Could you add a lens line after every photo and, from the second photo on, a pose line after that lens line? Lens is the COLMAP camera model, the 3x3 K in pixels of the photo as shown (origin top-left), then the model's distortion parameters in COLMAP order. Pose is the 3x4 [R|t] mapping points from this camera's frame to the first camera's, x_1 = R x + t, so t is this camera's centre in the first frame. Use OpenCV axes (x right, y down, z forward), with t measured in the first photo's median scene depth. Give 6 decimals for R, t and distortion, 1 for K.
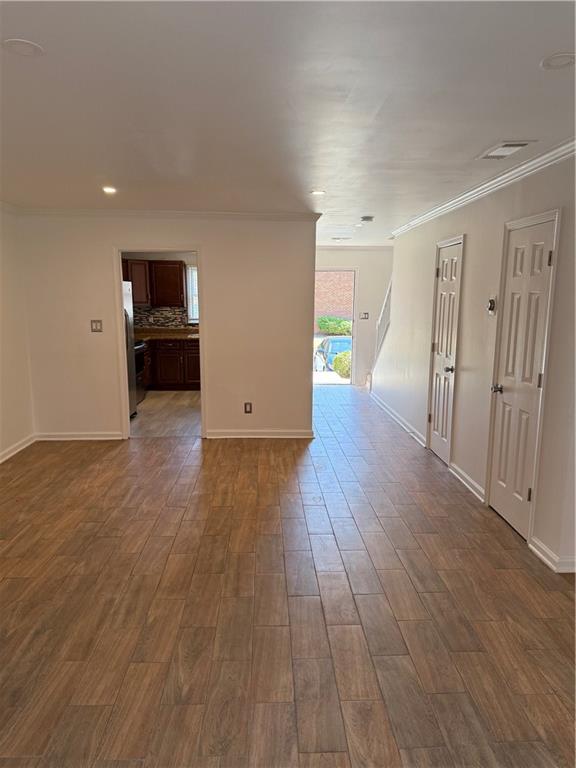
lens RADIAL K [[540.8, 0, 284.0], [0, 540.8, 387.1], [0, 0, 1]] dist [0.044626, -0.047687]
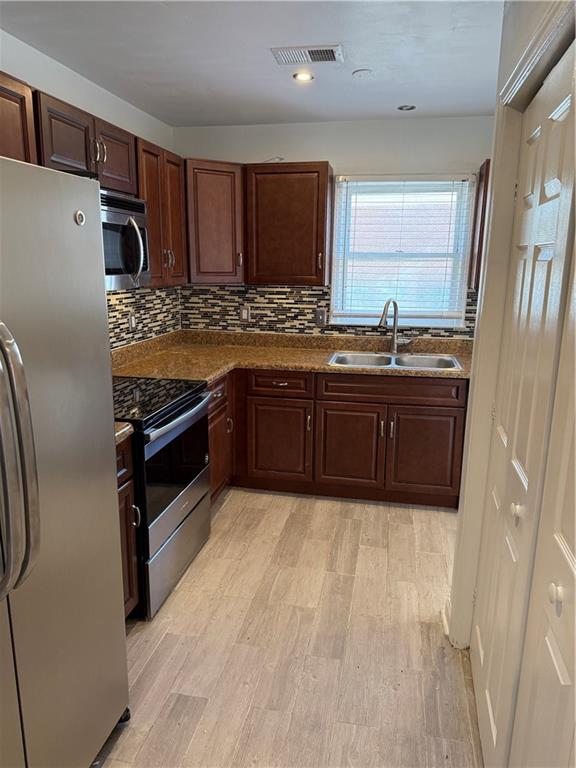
lens RADIAL K [[540.8, 0, 284.4], [0, 540.8, 388.5], [0, 0, 1]] dist [0.044626, -0.047687]
pose [[0.973210, 0.059196, -0.222168, -0.115221], [-0.049457, 0.997566, 0.049152, -0.087477], [0.224537, -0.036848, 0.973769, 0.582542]]
